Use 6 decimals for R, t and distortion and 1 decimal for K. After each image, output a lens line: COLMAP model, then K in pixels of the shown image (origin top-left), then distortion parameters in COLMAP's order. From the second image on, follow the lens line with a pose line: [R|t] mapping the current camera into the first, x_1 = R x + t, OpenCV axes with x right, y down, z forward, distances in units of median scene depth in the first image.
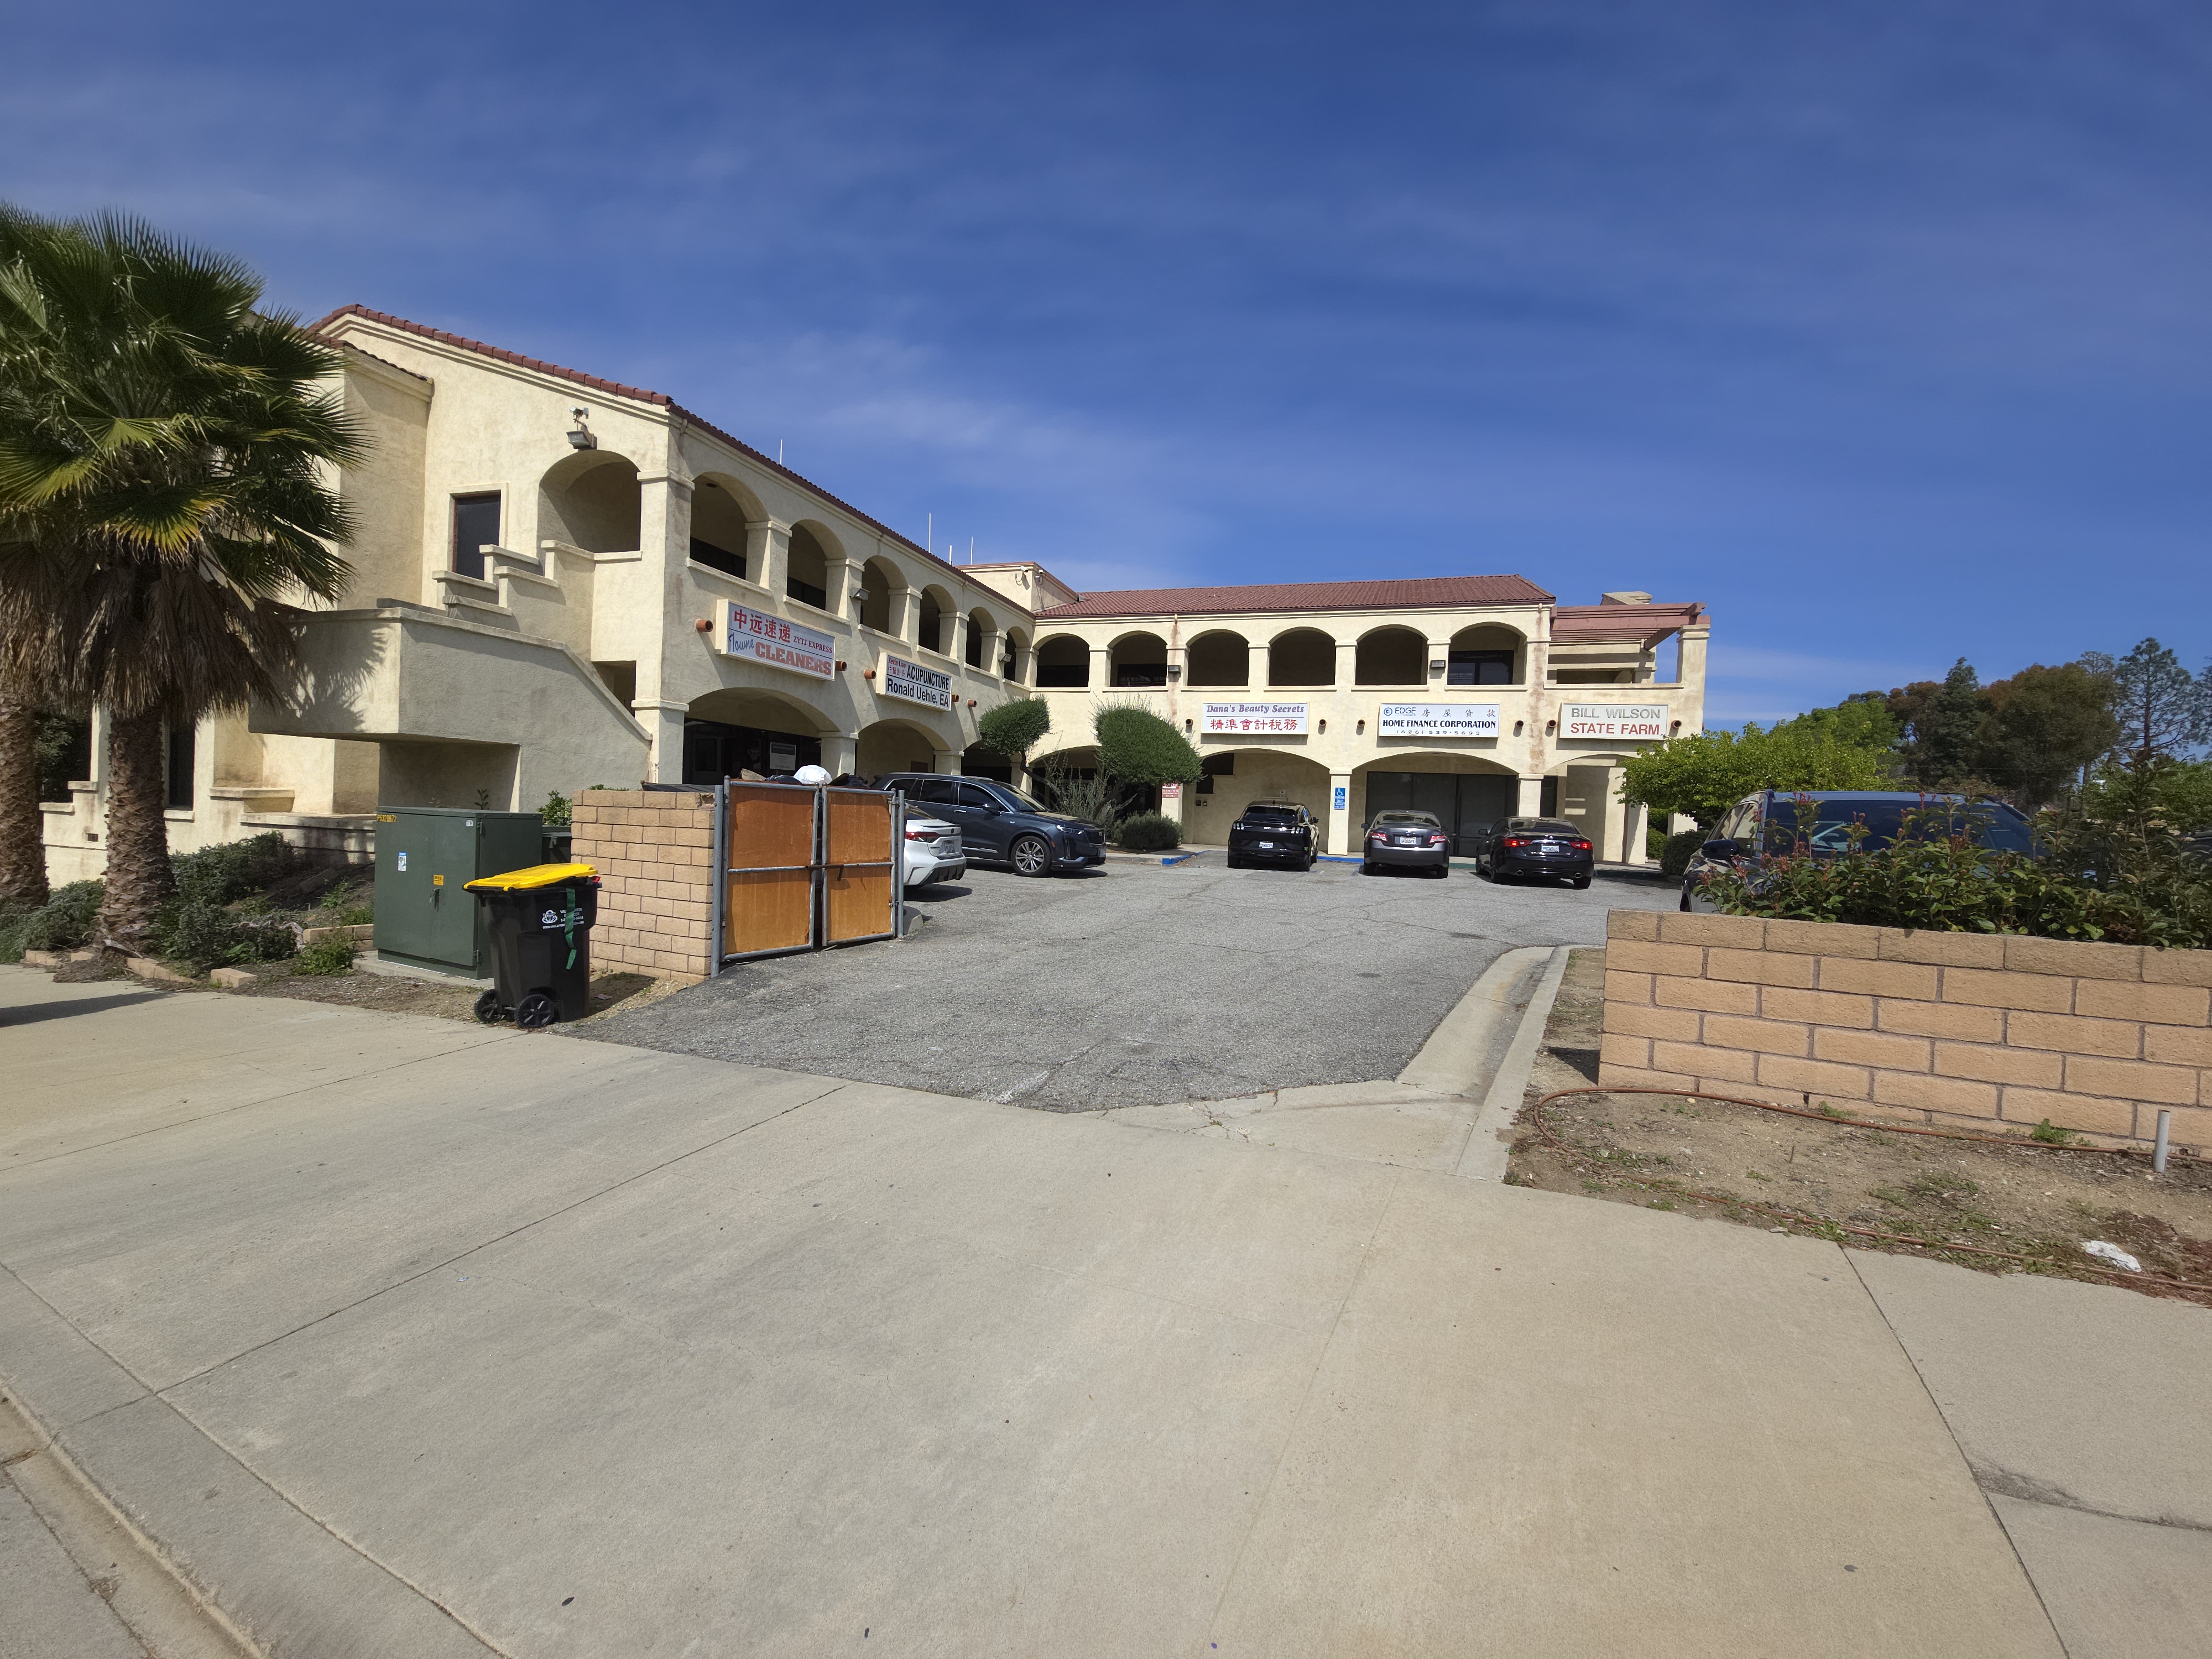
lens RADIAL K [[891.3, 0, 1116.0], [0, 891.3, 818.7], [0, 0, 1]] dist [-0.001885, 0.000051]
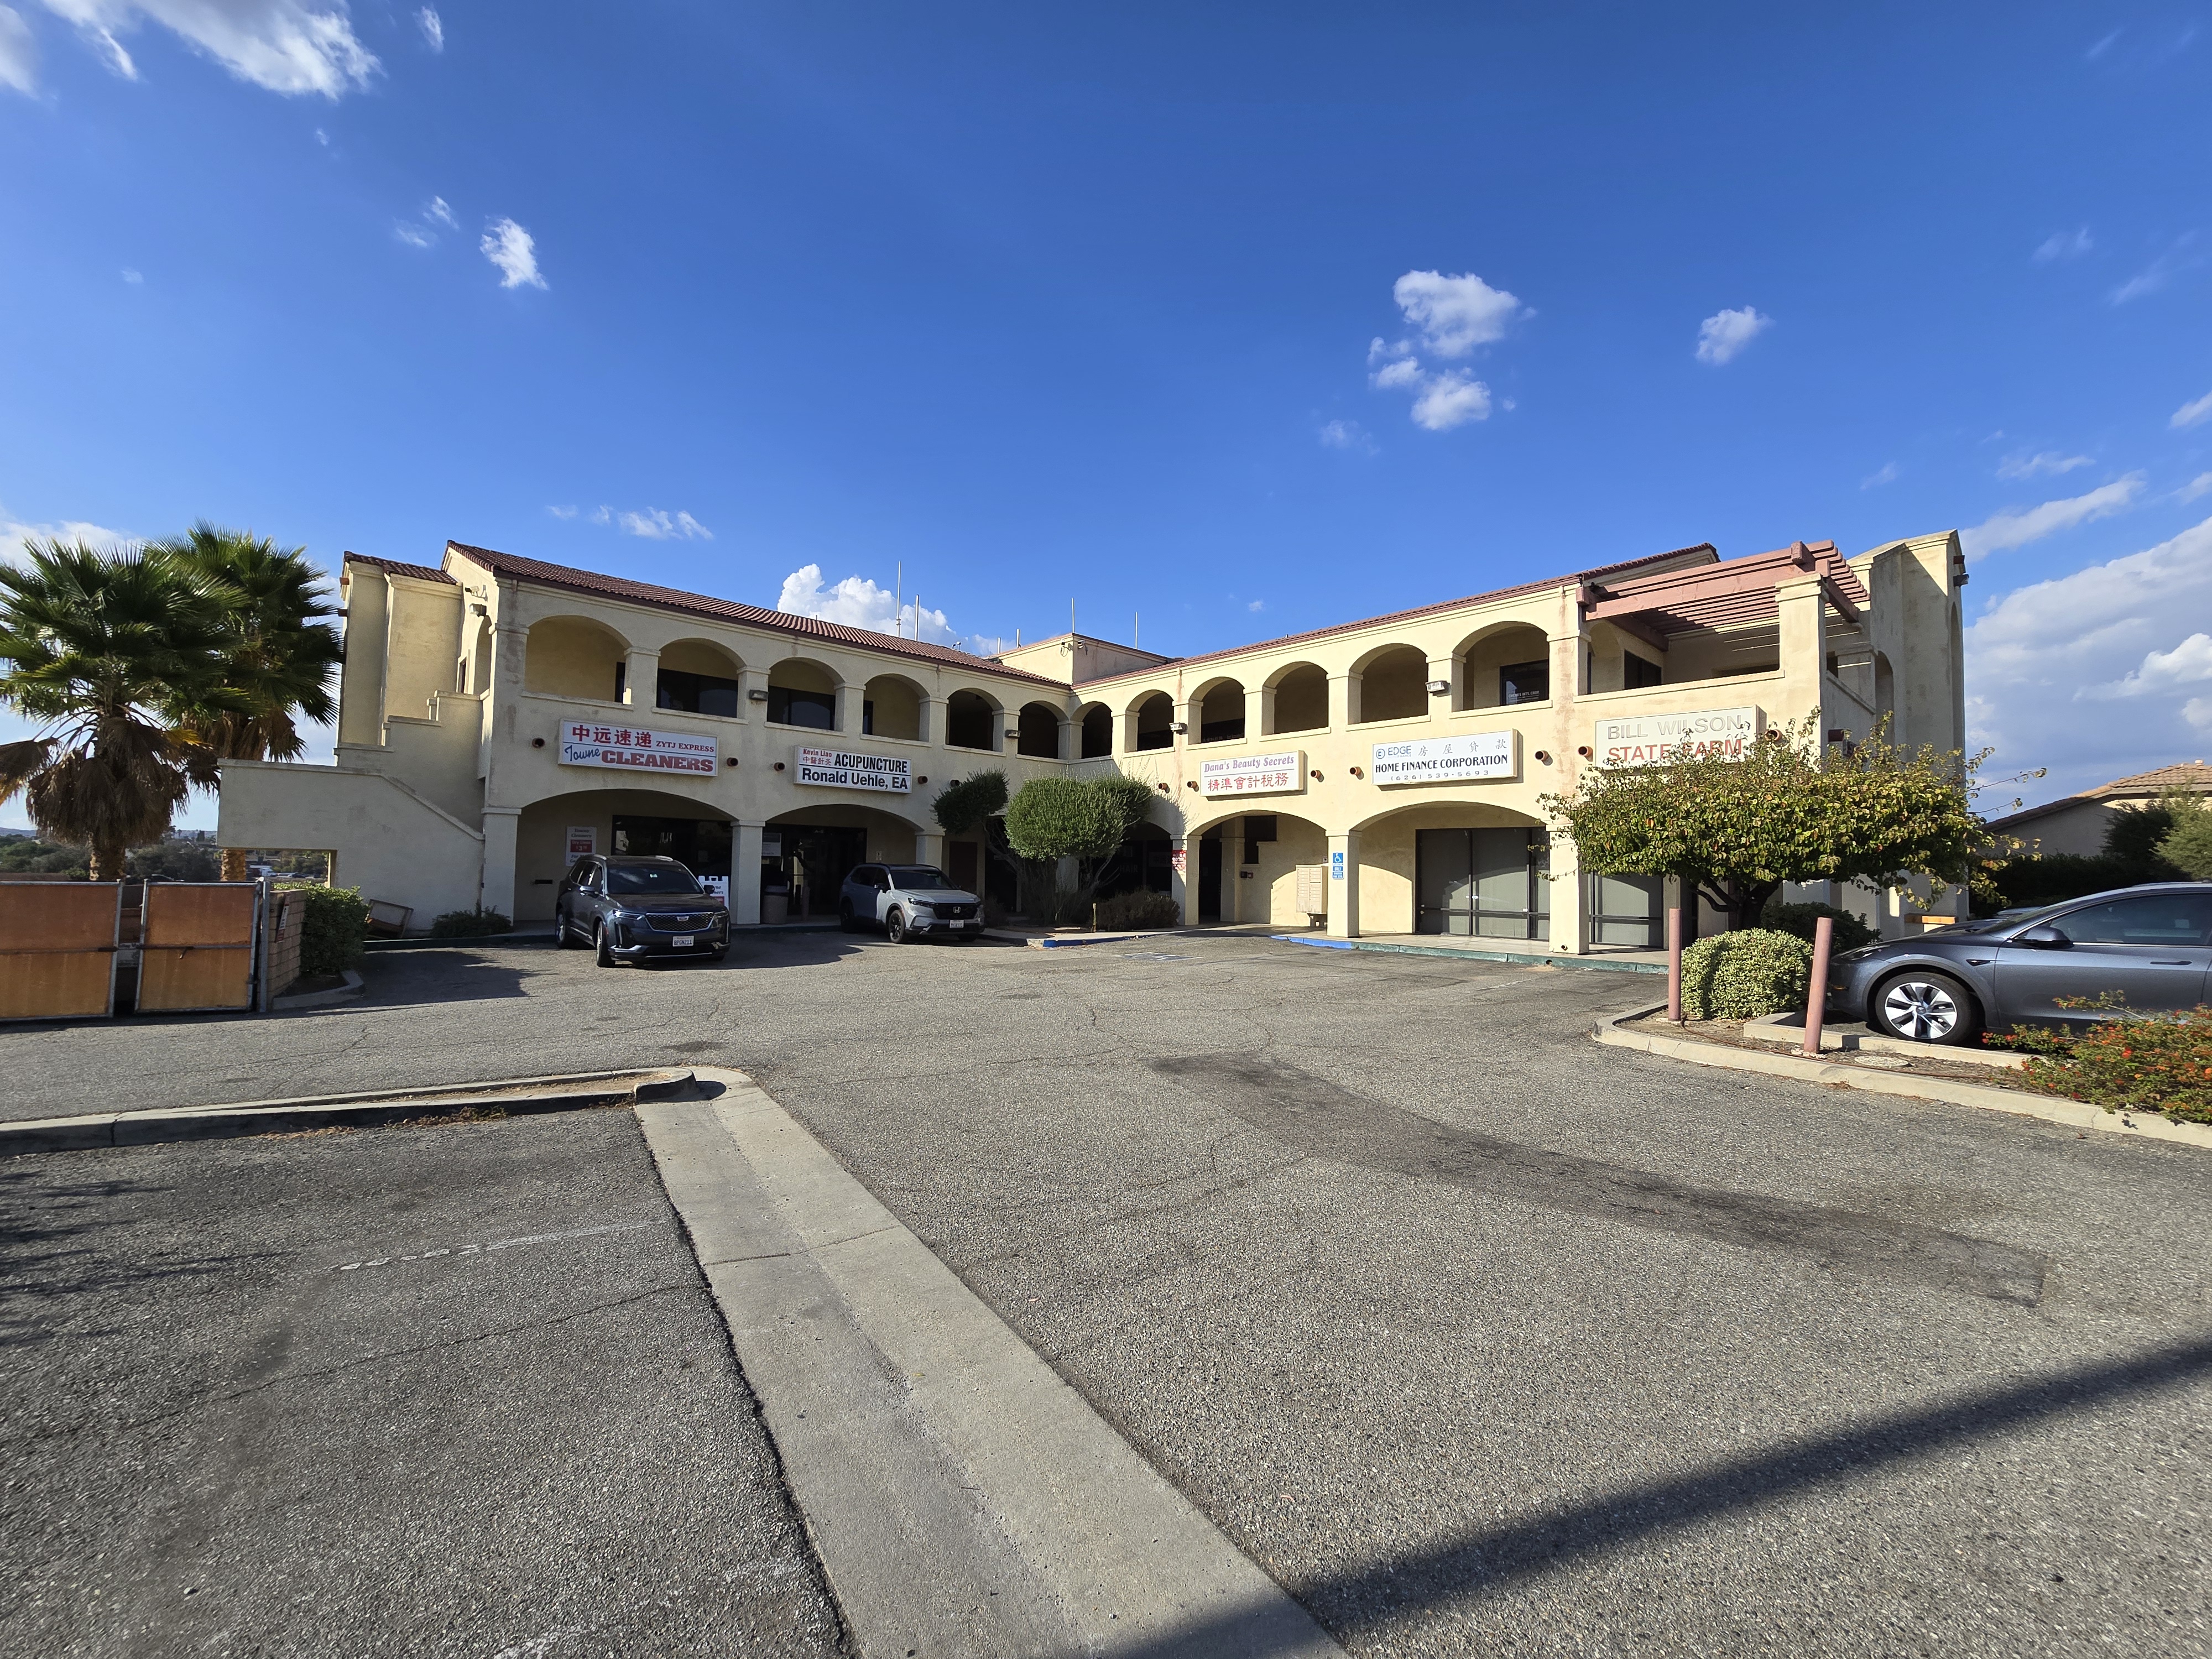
lens RADIAL K [[907.7, 0, 1116.4], [0, 907.7, 824.1], [0, 0, 1]] dist [-0.003523, 0.000123]
pose [[0.870803, -0.051713, -0.488906, 0.495350], [0.014471, 0.996718, -0.079650, 0.001856], [0.491420, 0.062284, 0.868693, 0.197294]]
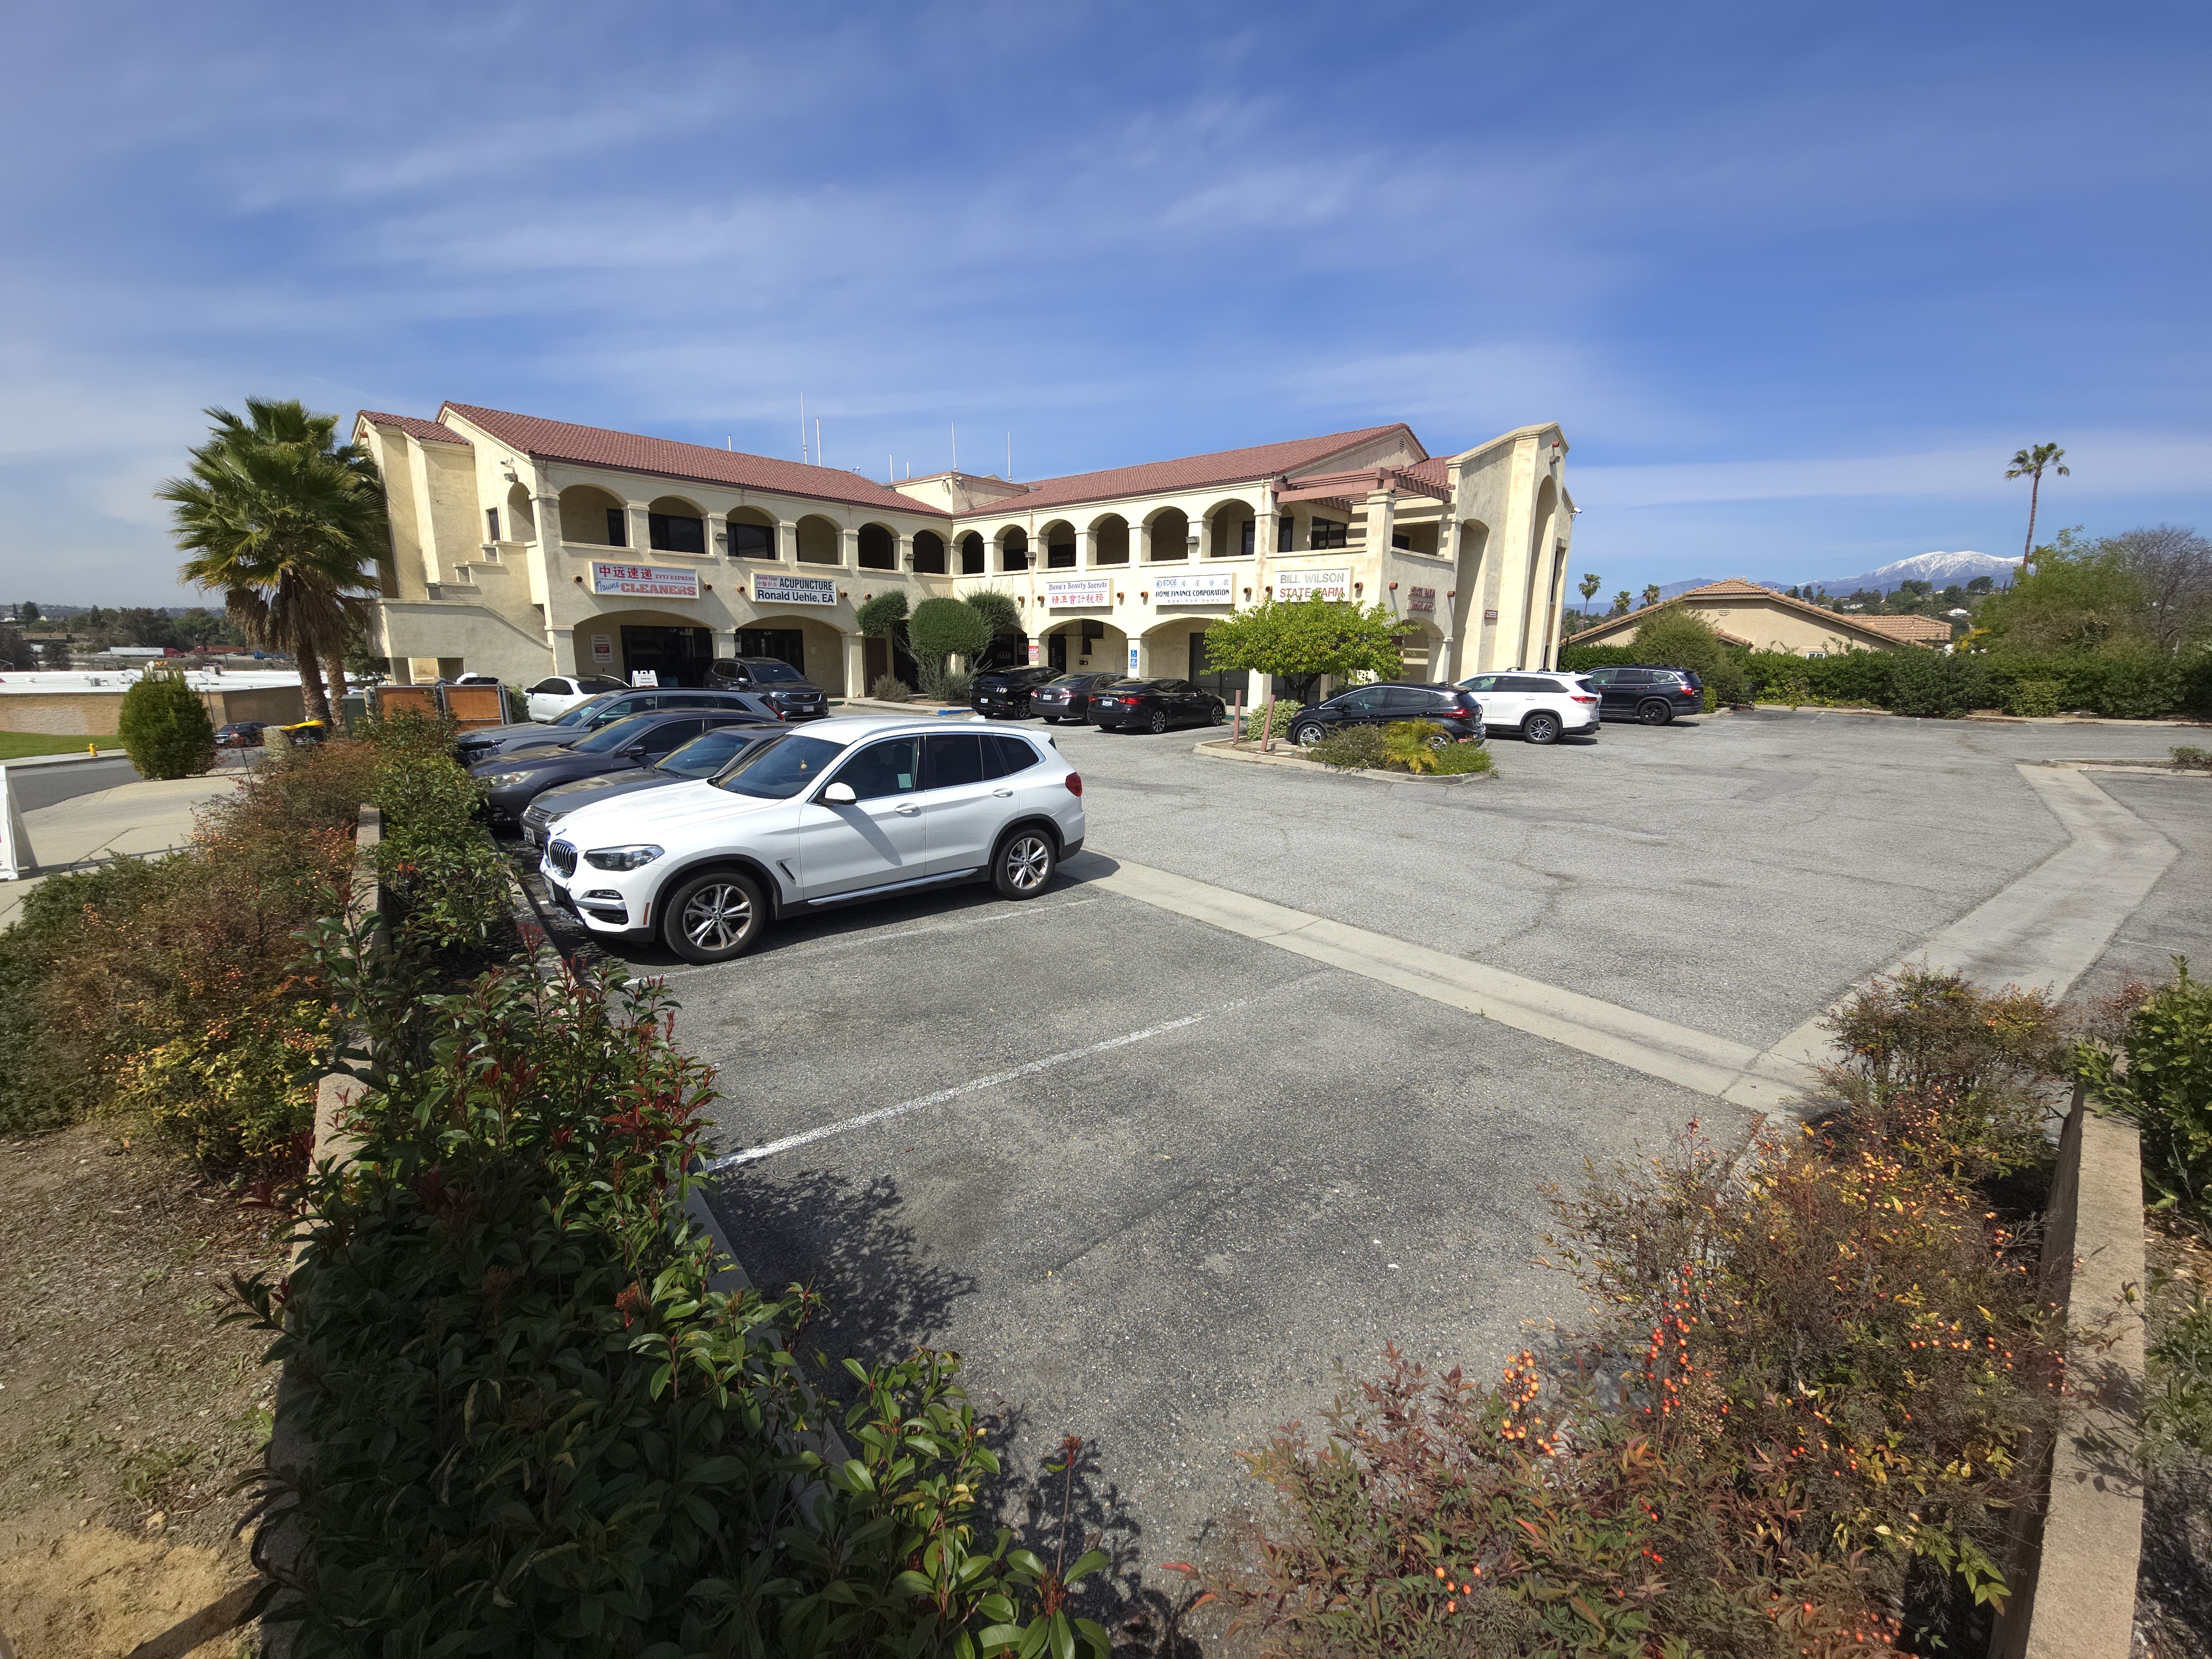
lens RADIAL K [[903.4, 0, 1115.2], [0, 903.4, 829.3], [0, 0, 1]] dist [0.001992, 0.000257]
pose [[0.917064, 0.049490, -0.395658, 0.750672], [0.023292, 0.983924, 0.177060, -0.013911], [0.398060, -0.171591, 0.901168, -0.162018]]
